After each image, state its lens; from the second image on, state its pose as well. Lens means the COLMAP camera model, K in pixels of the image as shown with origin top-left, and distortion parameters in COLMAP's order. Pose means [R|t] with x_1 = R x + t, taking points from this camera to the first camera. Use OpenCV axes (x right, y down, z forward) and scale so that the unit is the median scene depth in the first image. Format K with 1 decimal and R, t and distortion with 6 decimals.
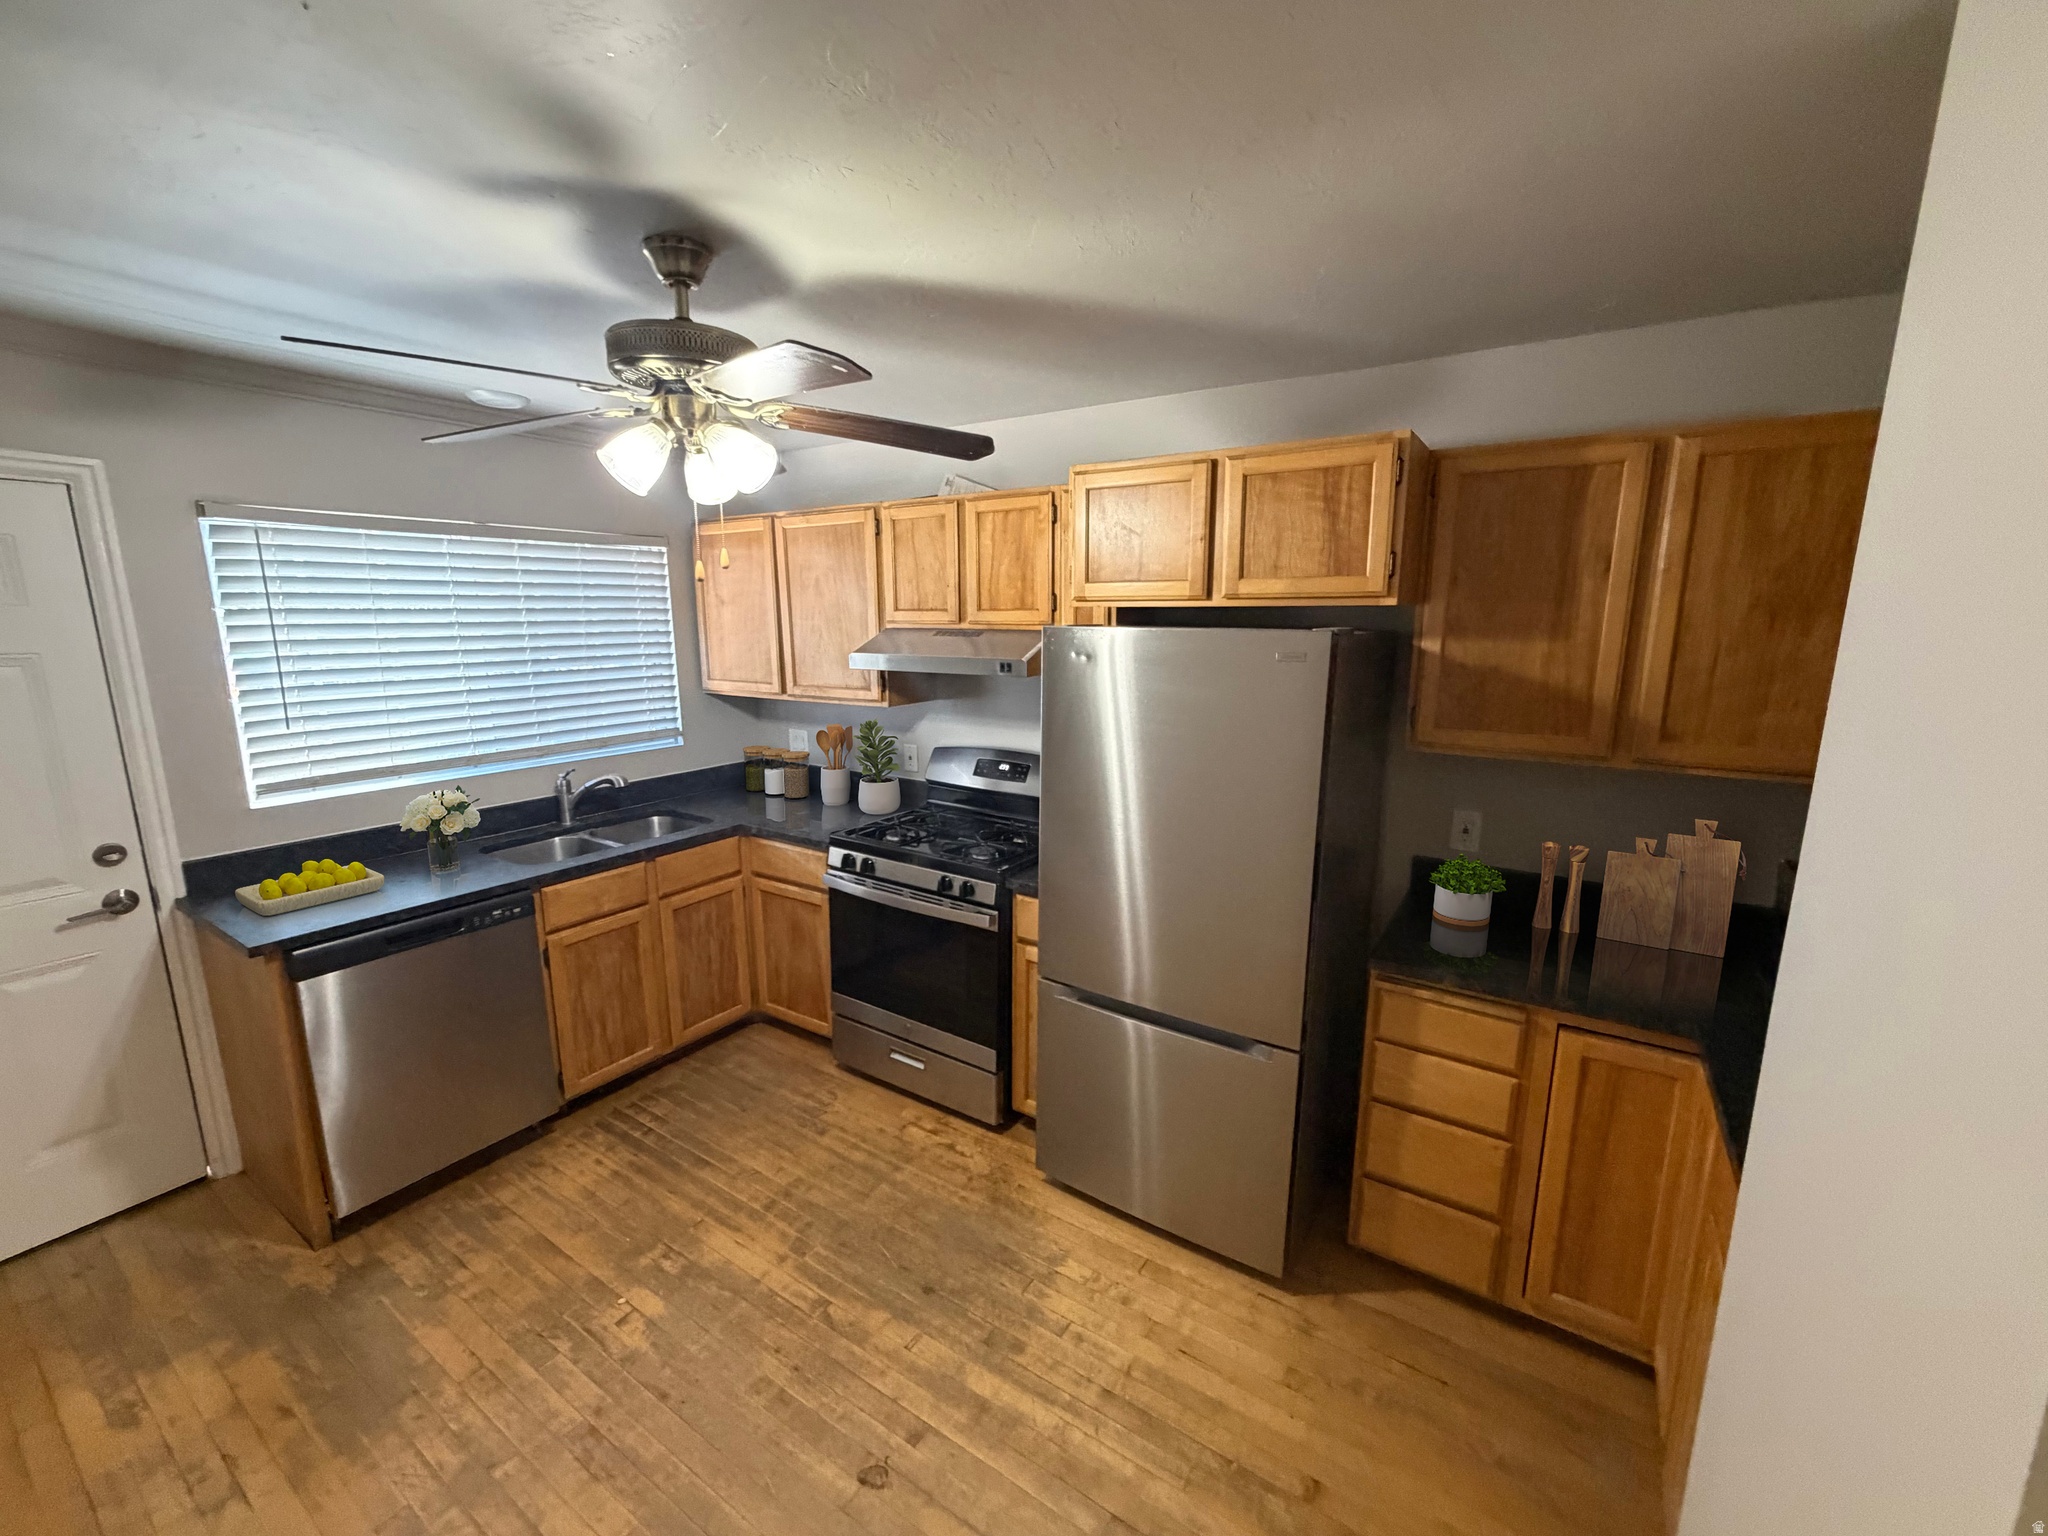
lens RADIAL K [[833.1, 0, 1018.0], [0, 833.1, 768.3], [0, 0, 1]] dist [-0.001690, 0.000443]
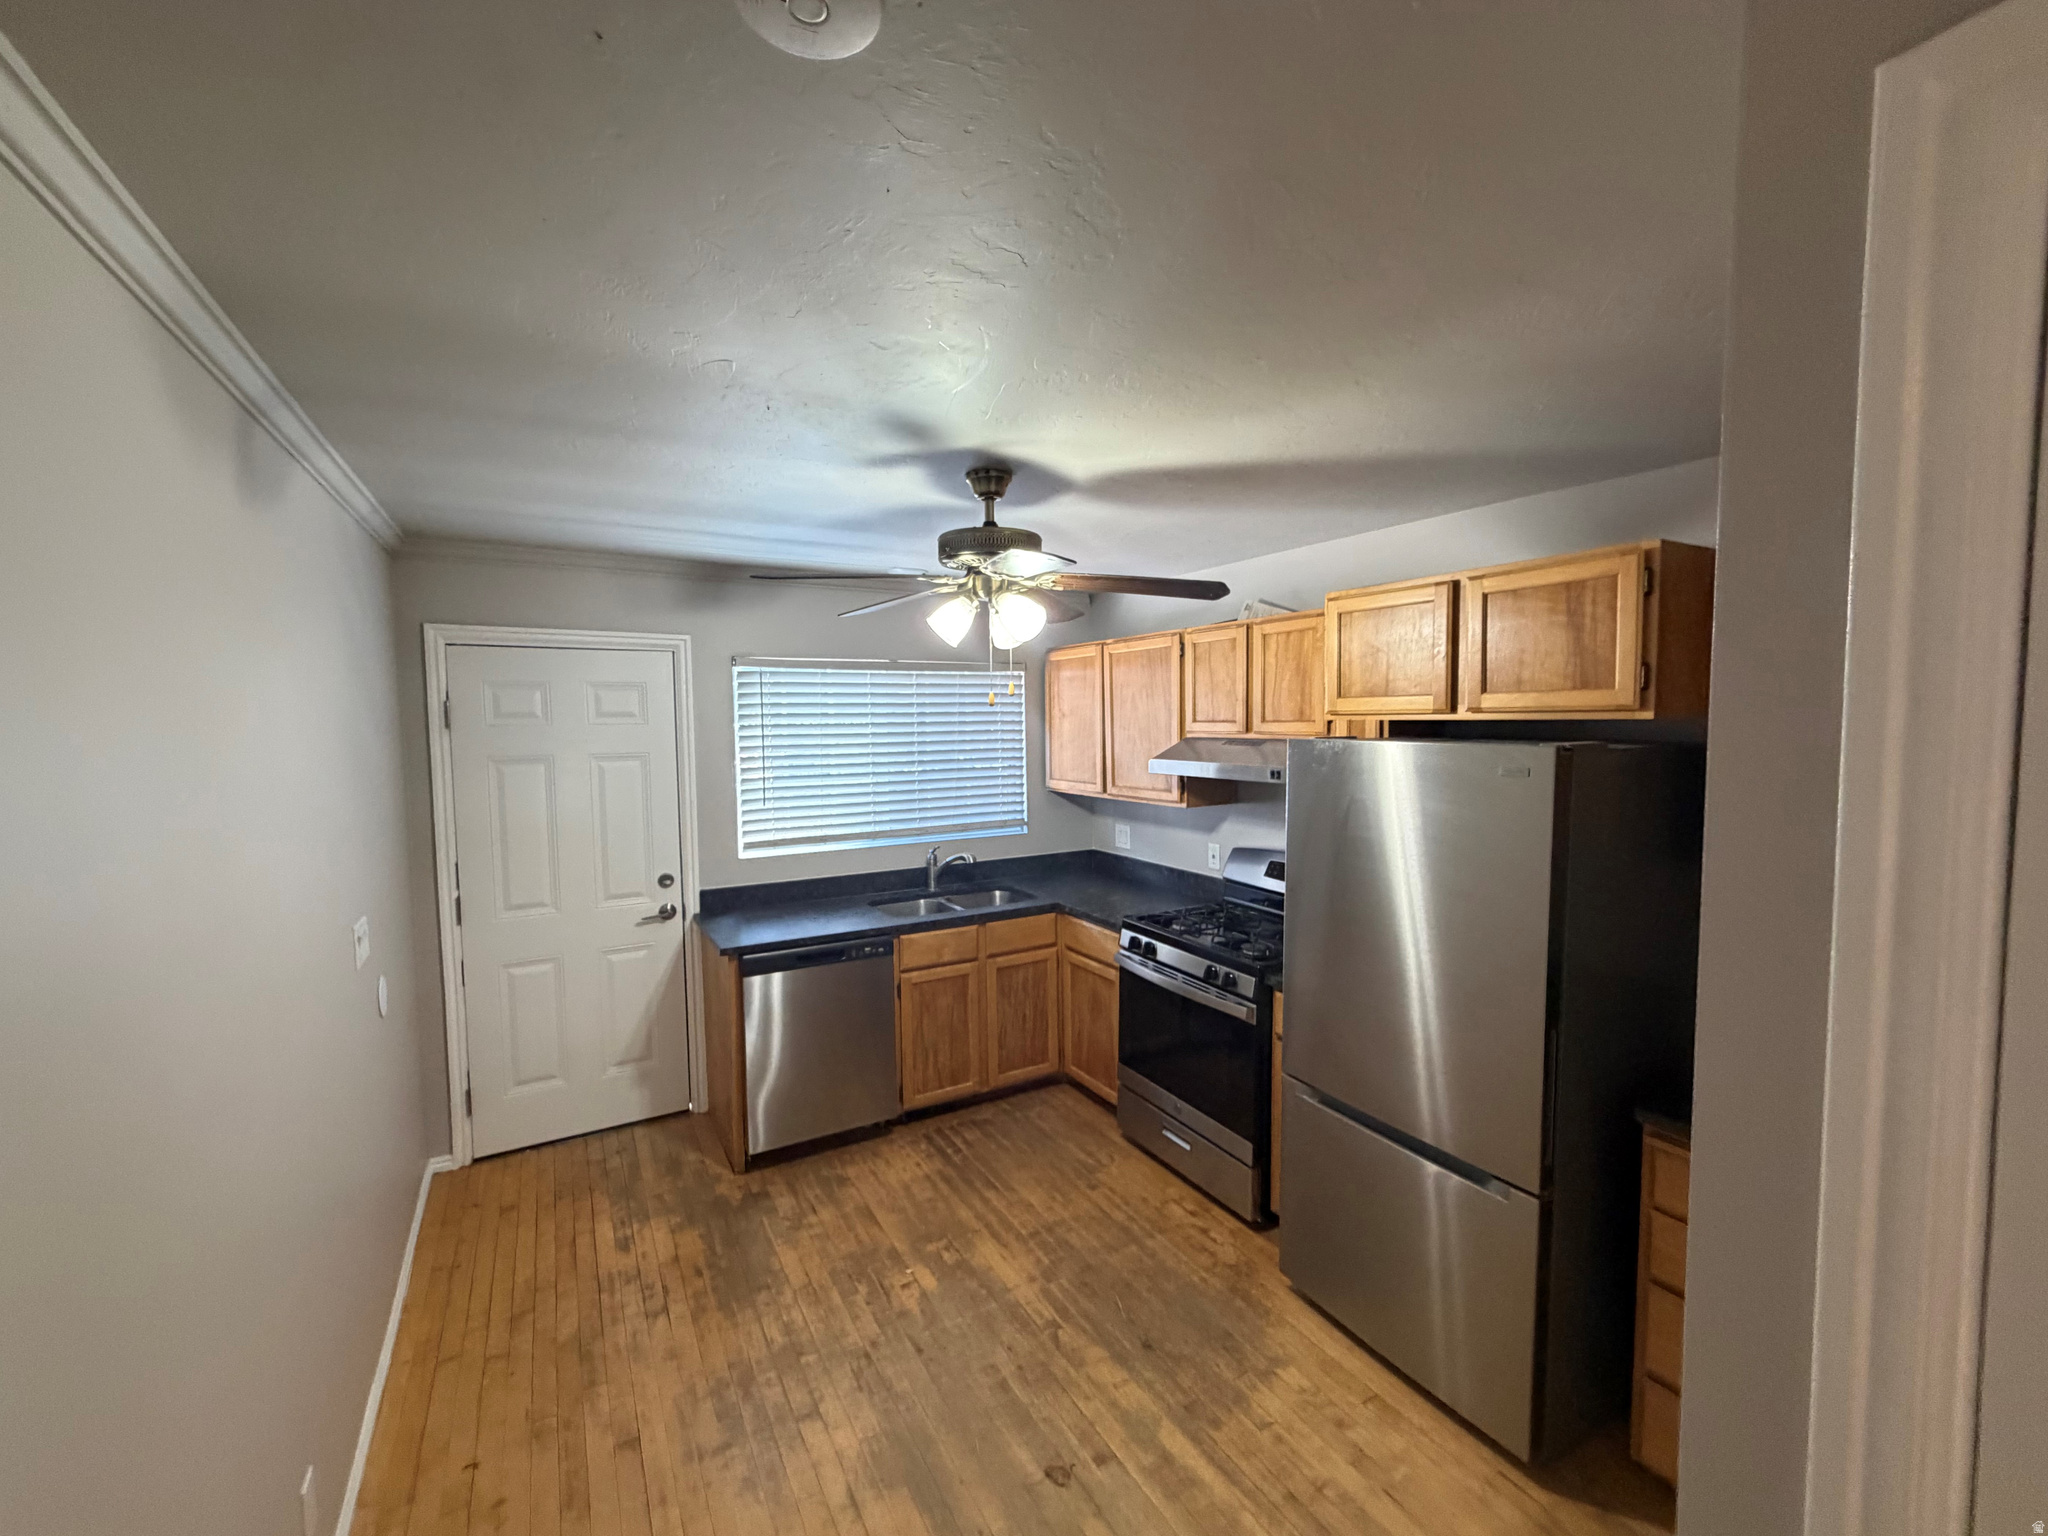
lens RADIAL K [[833.1, 0, 1018.0], [0, 833.1, 768.3], [0, 0, 1]] dist [-0.001690, 0.000443]
pose [[0.891090, 0.019530, -0.453407, 0.201824], [-0.074575, 0.991794, -0.103844, 0.007713], [0.447658, 0.126347, 0.885234, -0.116366]]
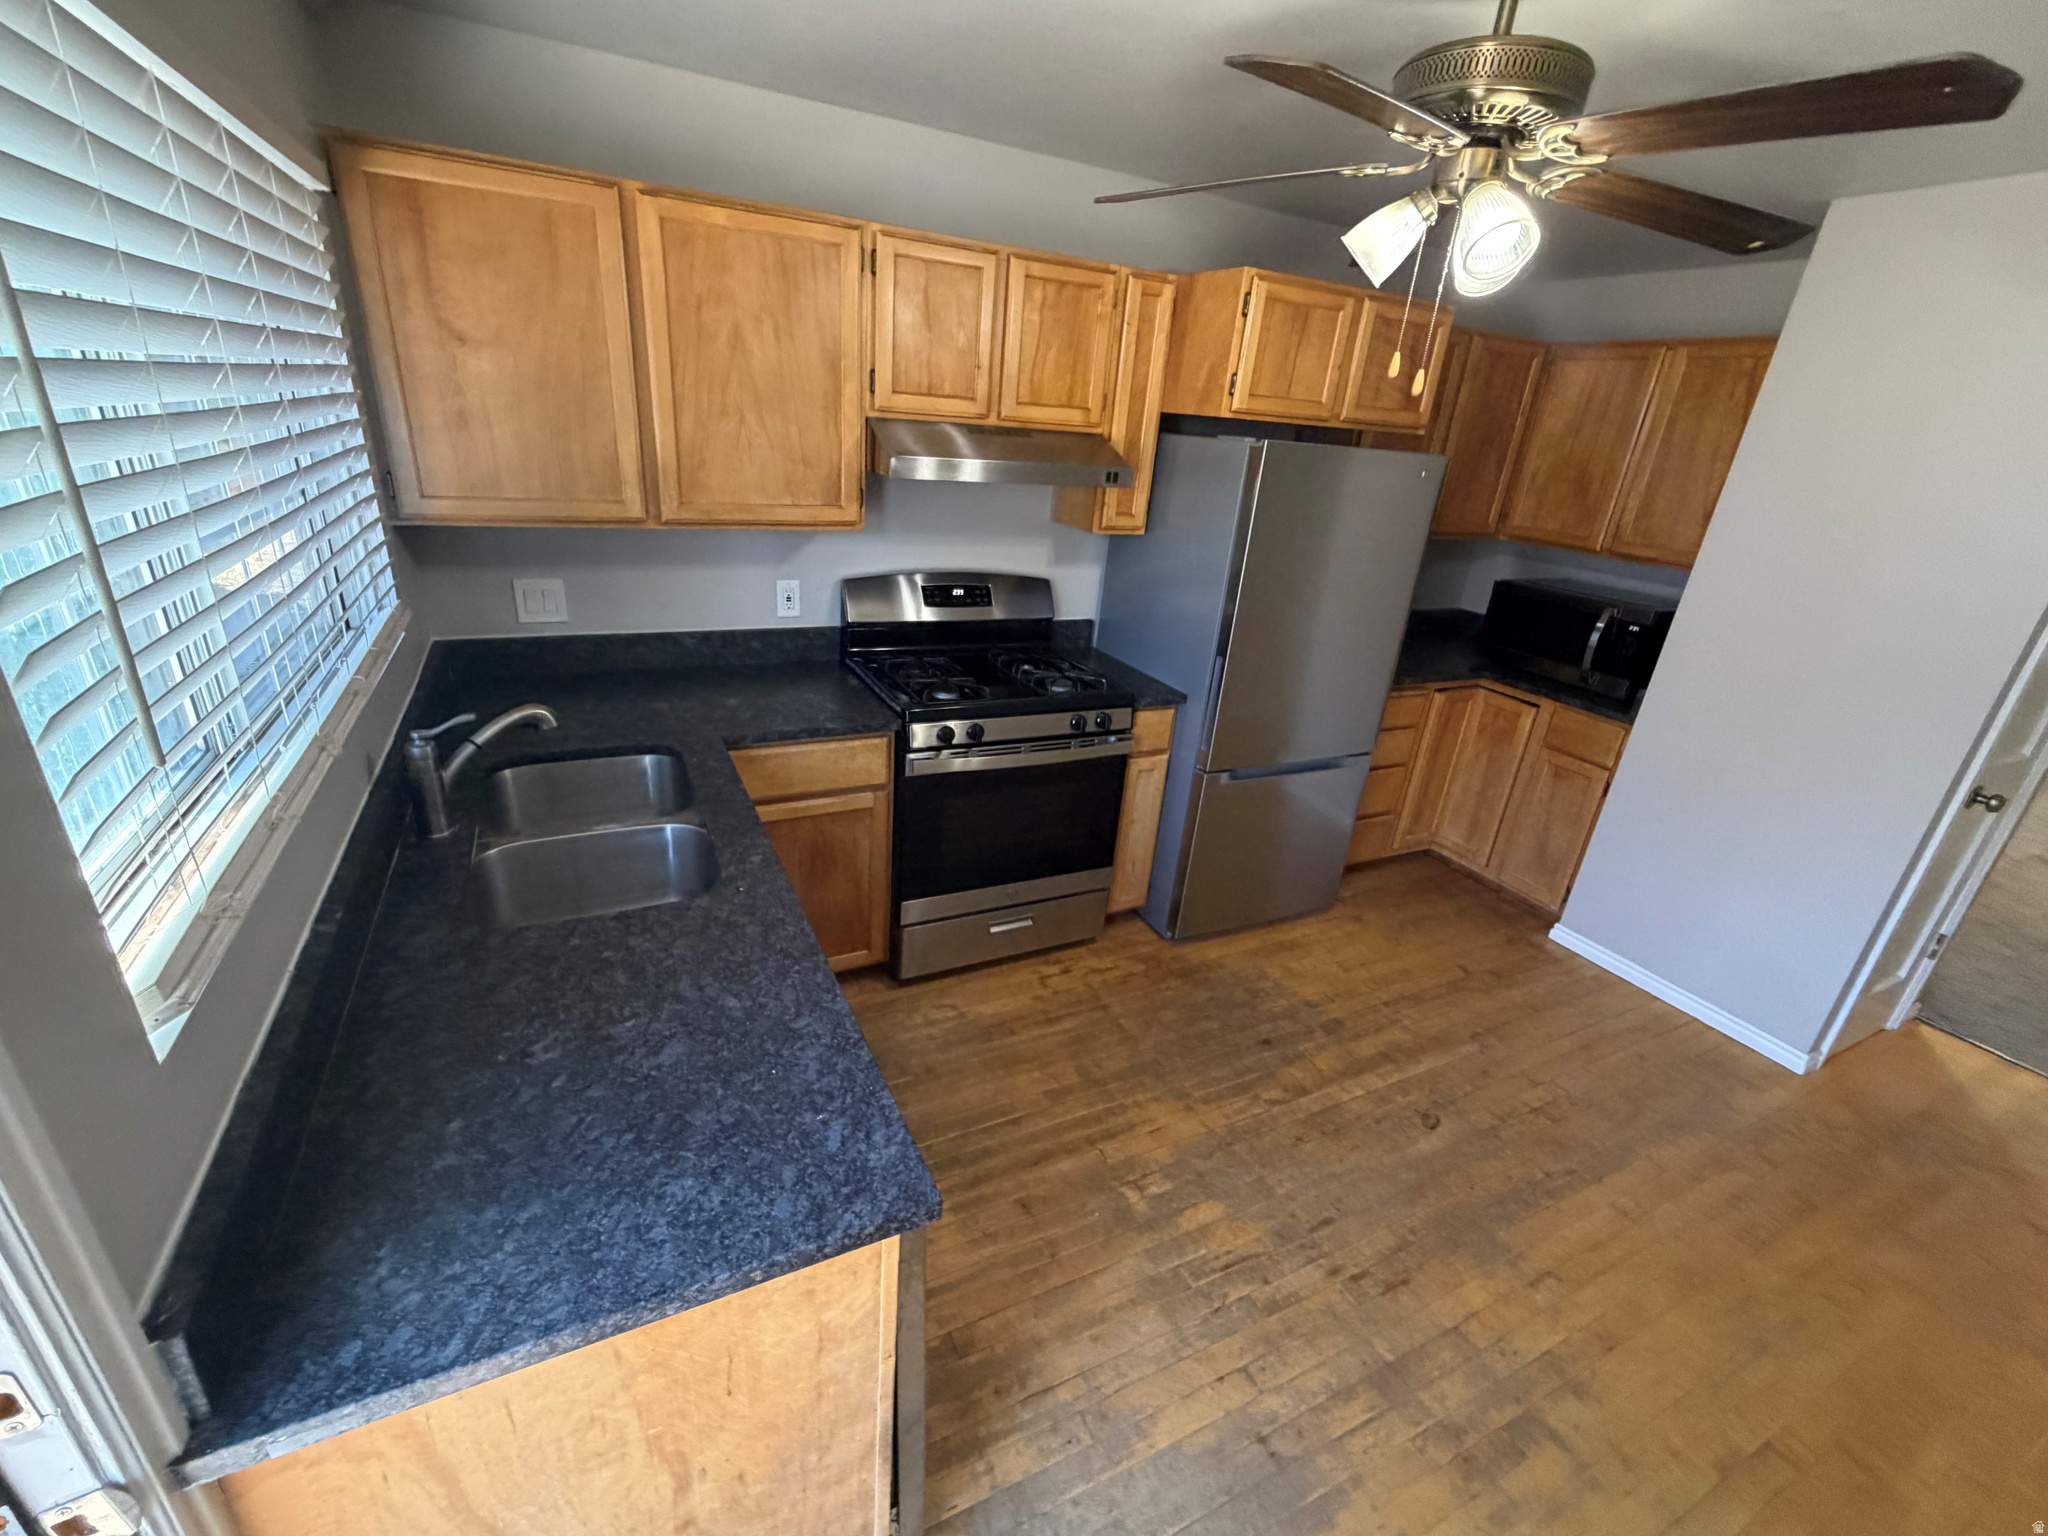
lens RADIAL K [[853.0, 0, 1024.0], [0, 853.0, 768.0], [0, 0, 1]] dist [-0.010608, 0.000017]
pose [[0.497701, -0.297895, 0.814587, -1.060084], [0.083173, 0.951233, 0.297049, -0.118601], [-0.863352, -0.080090, 0.498207, 0.673809]]
